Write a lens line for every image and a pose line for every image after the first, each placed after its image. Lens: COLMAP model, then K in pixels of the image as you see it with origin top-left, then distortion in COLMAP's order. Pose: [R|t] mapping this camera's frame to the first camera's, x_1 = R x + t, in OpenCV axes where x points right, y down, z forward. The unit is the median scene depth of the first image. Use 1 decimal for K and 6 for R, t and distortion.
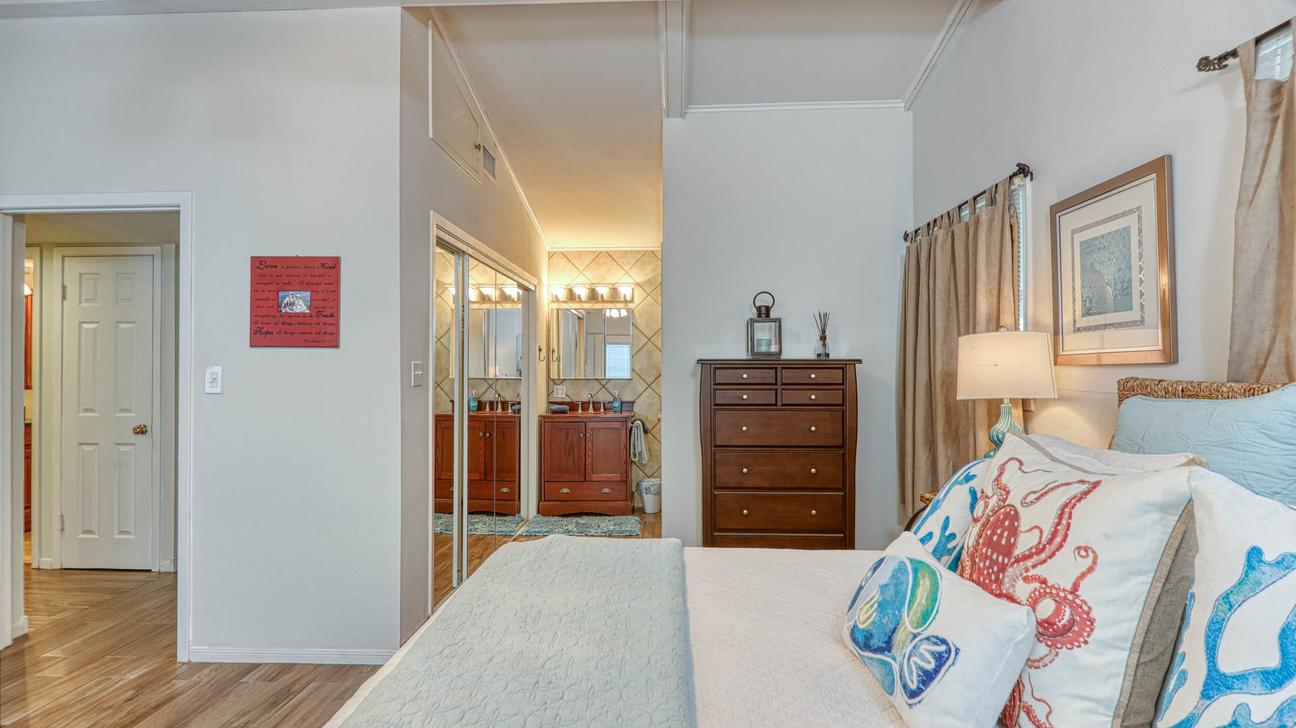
lens RADIAL K [[678.9, 0, 646.3], [0, 678.9, 362.9], [0, 0, 1]] dist [0.003377, -0.012006]
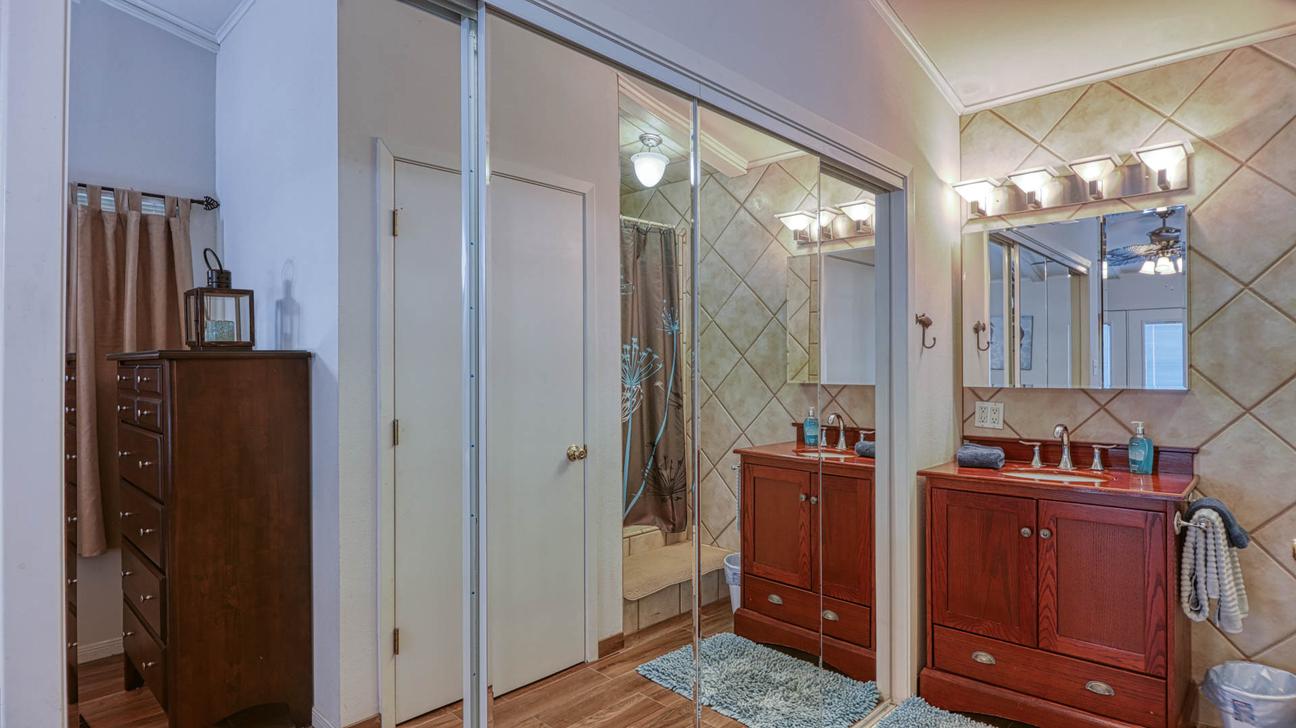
lens RADIAL K [[678.9, 0, 646.3], [0, 678.9, 362.9], [0, 0, 1]] dist [0.003377, -0.012006]
pose [[0.756967, -0.007238, -0.653413, -0.002952], [0.004128, 0.999972, -0.006294, 0.008789], [0.653440, 0.002067, 0.756975, 0.509682]]
